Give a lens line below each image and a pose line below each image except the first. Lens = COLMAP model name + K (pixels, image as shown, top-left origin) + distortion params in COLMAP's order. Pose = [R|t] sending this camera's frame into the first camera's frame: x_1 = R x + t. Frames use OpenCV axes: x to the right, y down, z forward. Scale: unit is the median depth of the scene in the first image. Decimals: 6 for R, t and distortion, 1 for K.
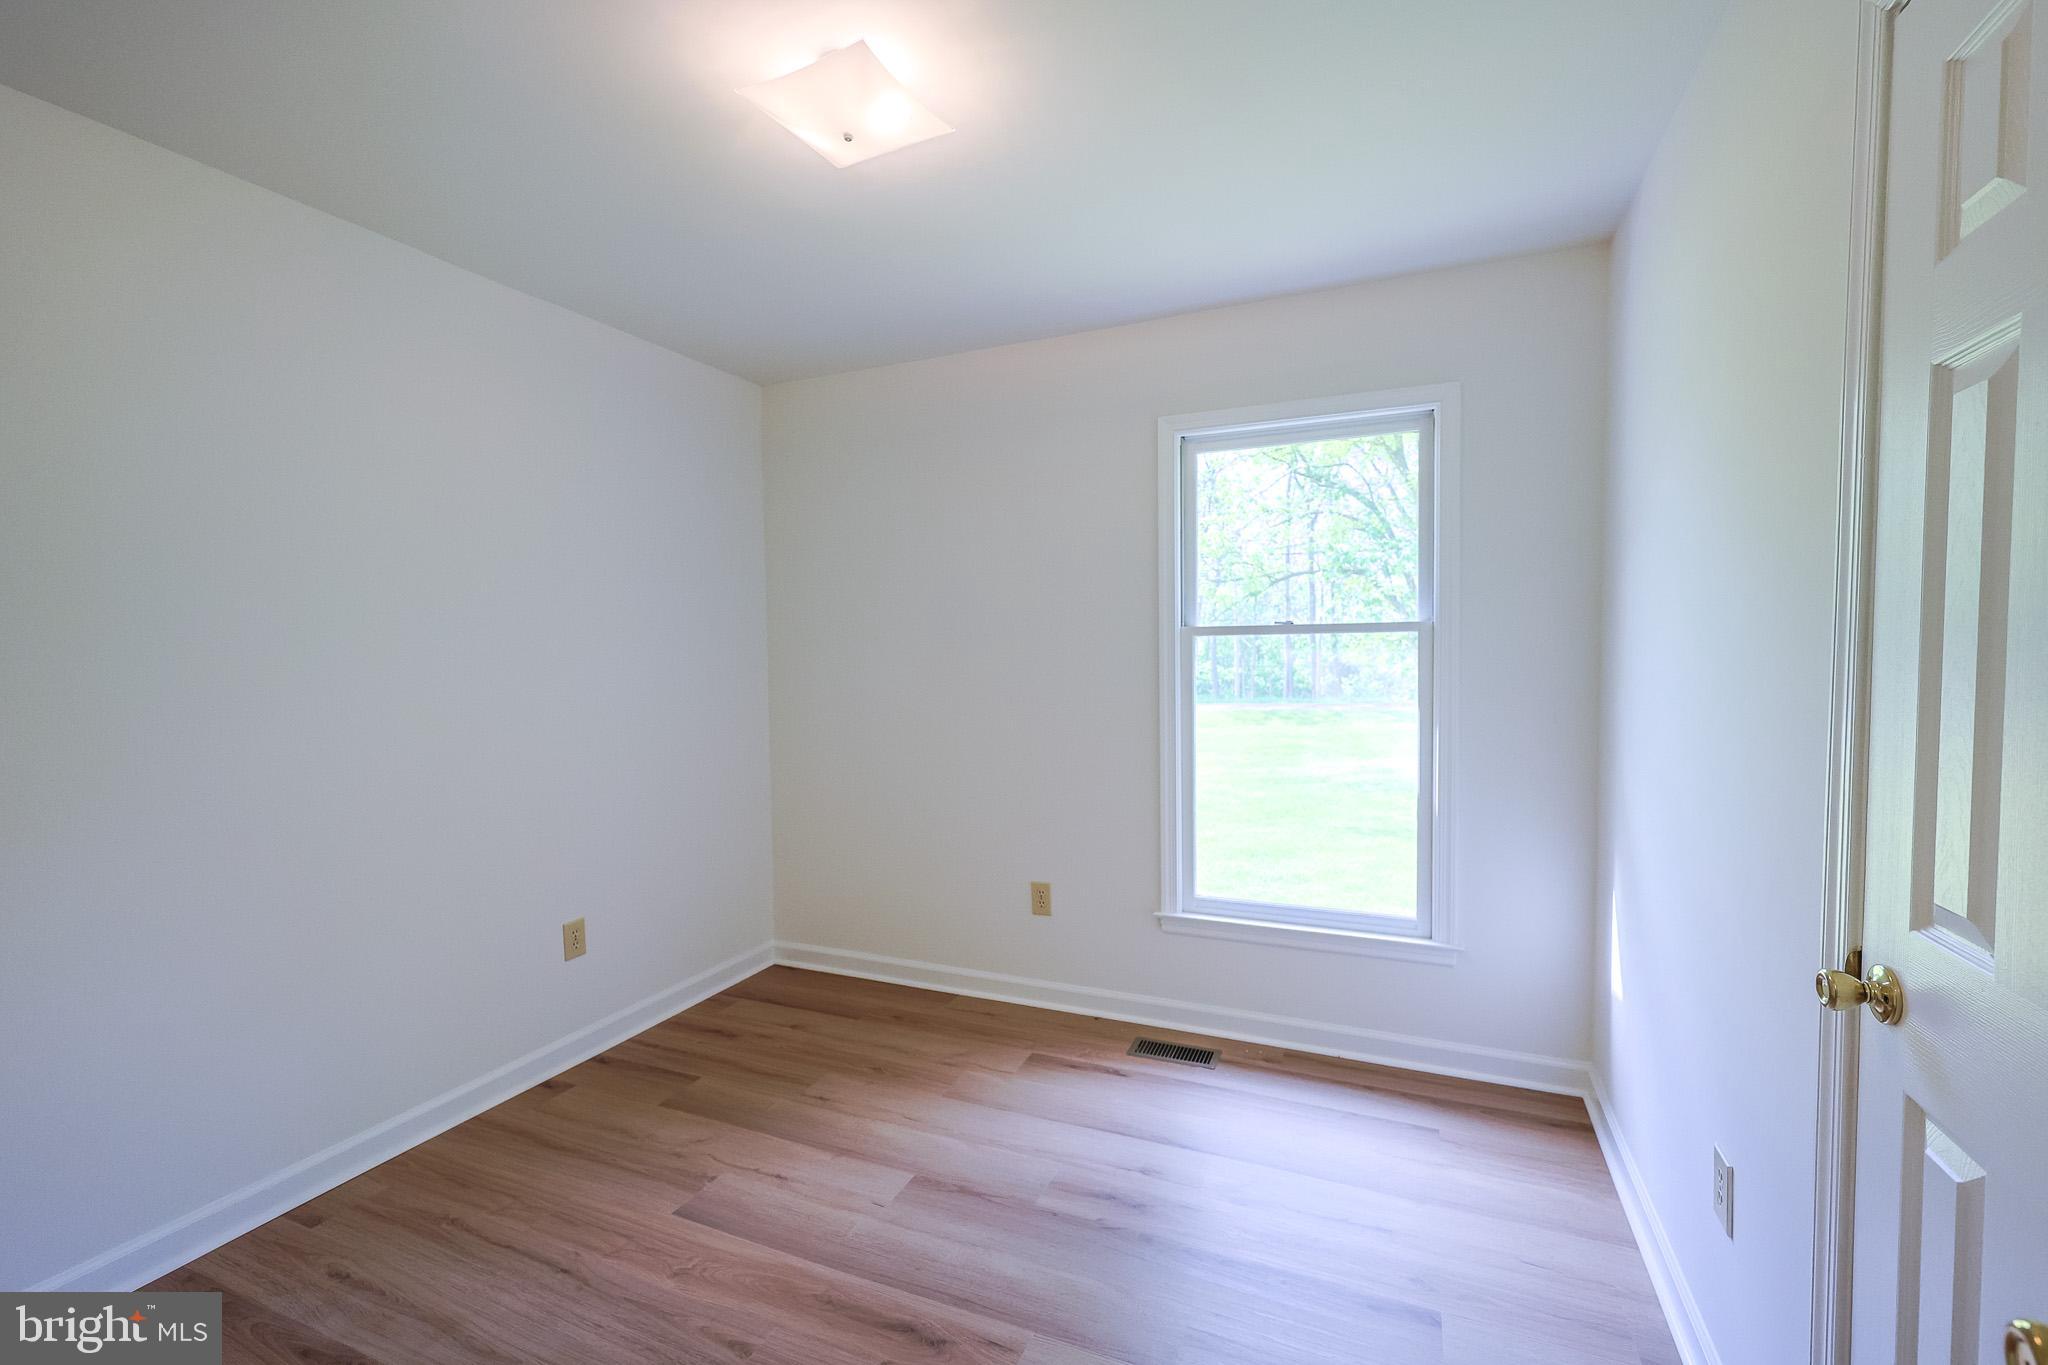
lens RADIAL K [[880.5, 0, 1033.2], [0, 880.5, 684.7], [0, 0, 1]] dist [0.000191, 0.000426]
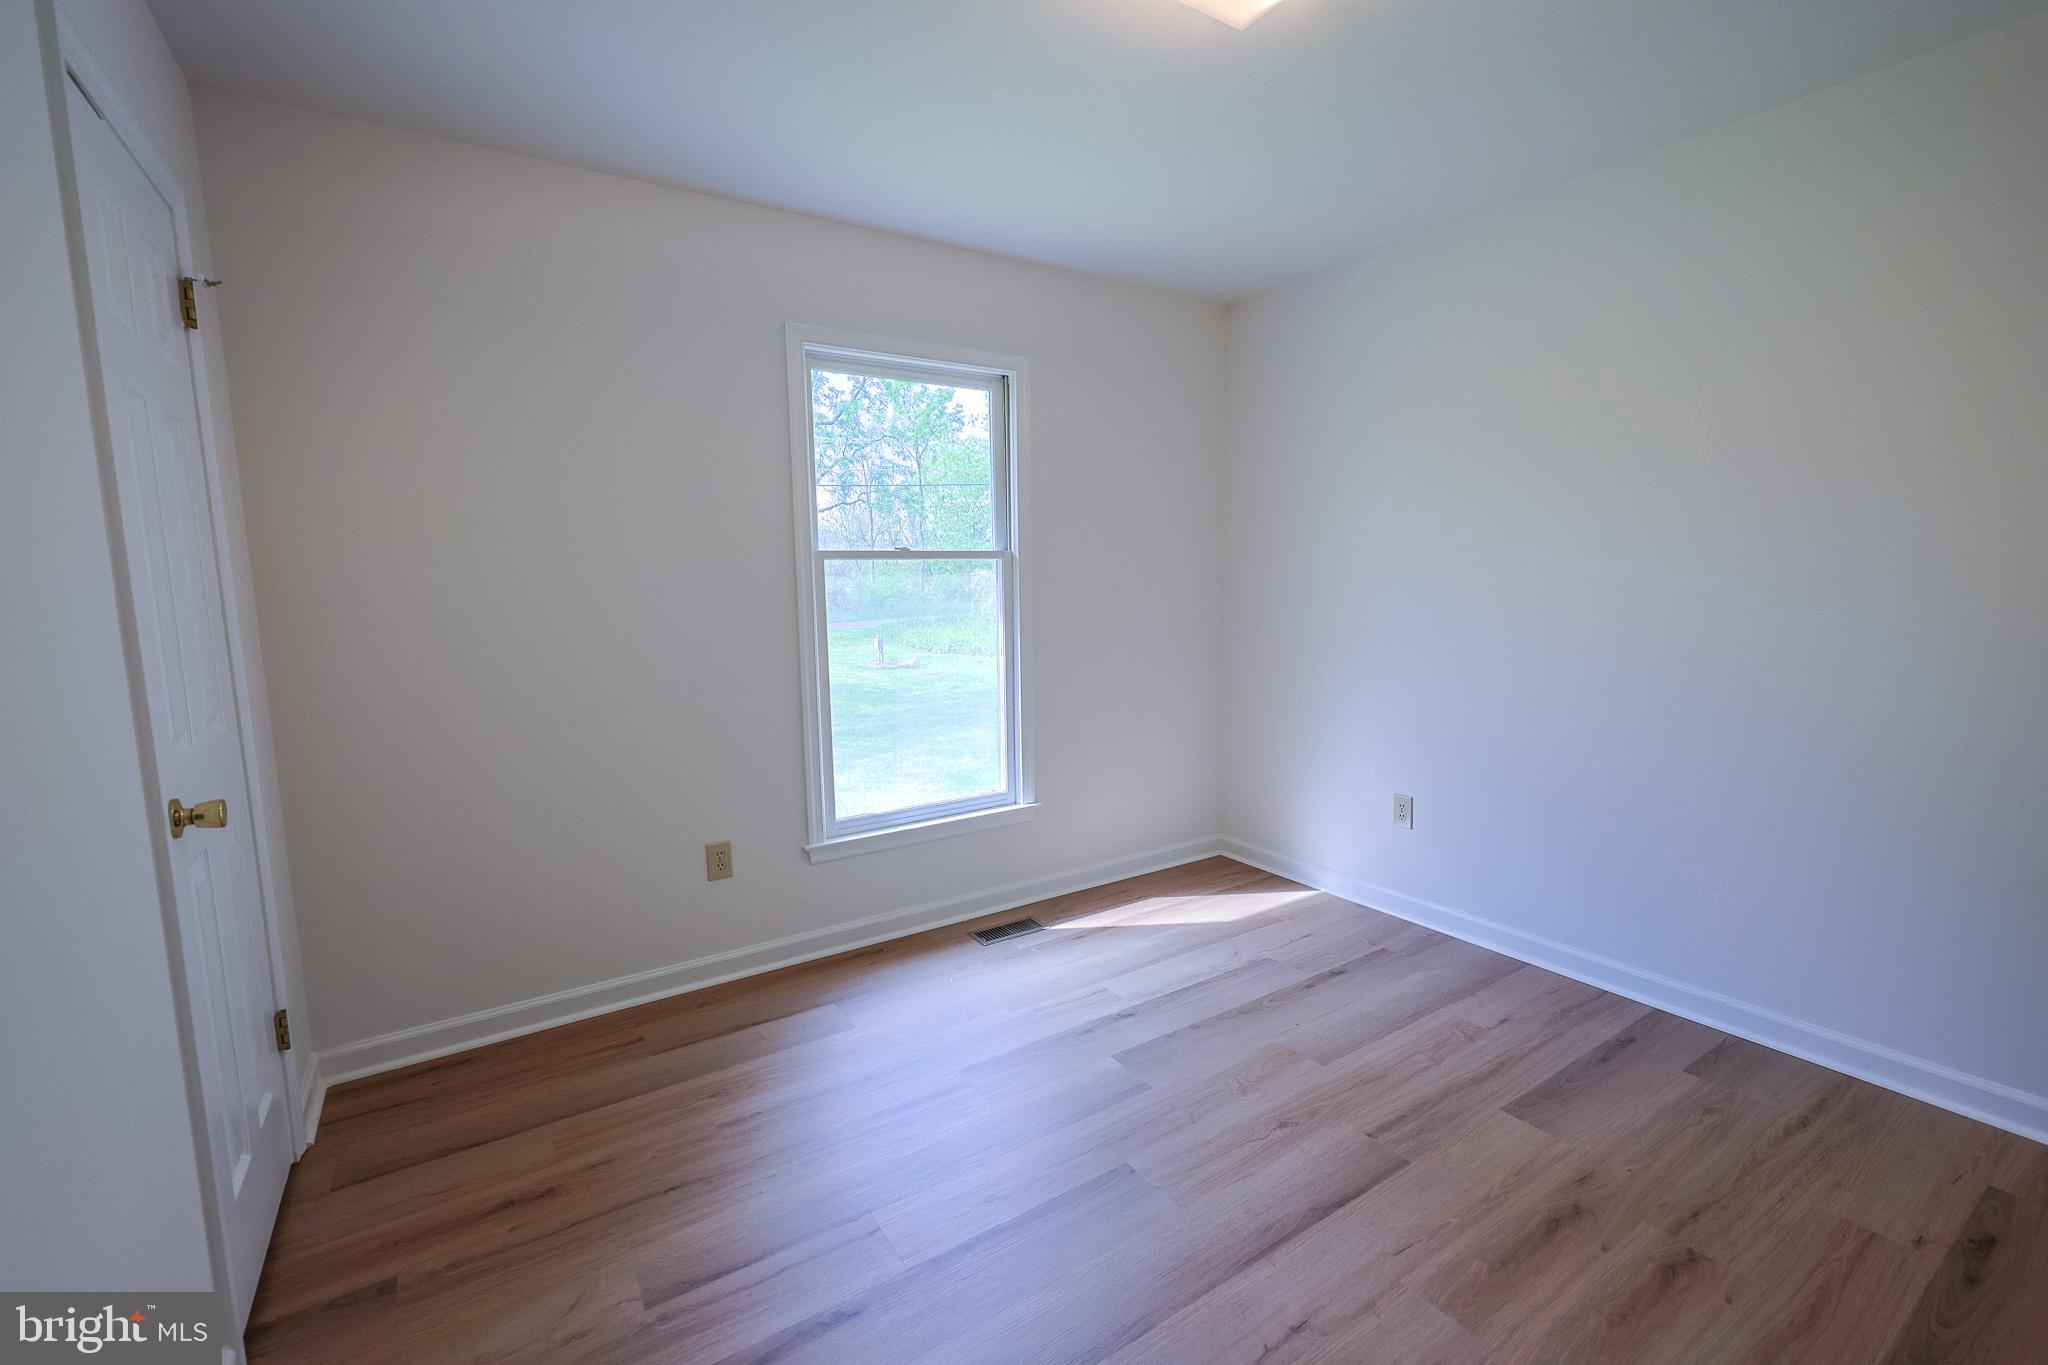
lens RADIAL K [[880.5, 0, 1031.2], [0, 880.5, 687.1], [0, 0, 1]] dist [0.000191, 0.000426]
pose [[0.551447, -0.101232, 0.828045, -0.526324], [0.048974, 0.994826, 0.089007, 0.009566], [-0.832771, -0.008530, 0.553552, 0.264455]]
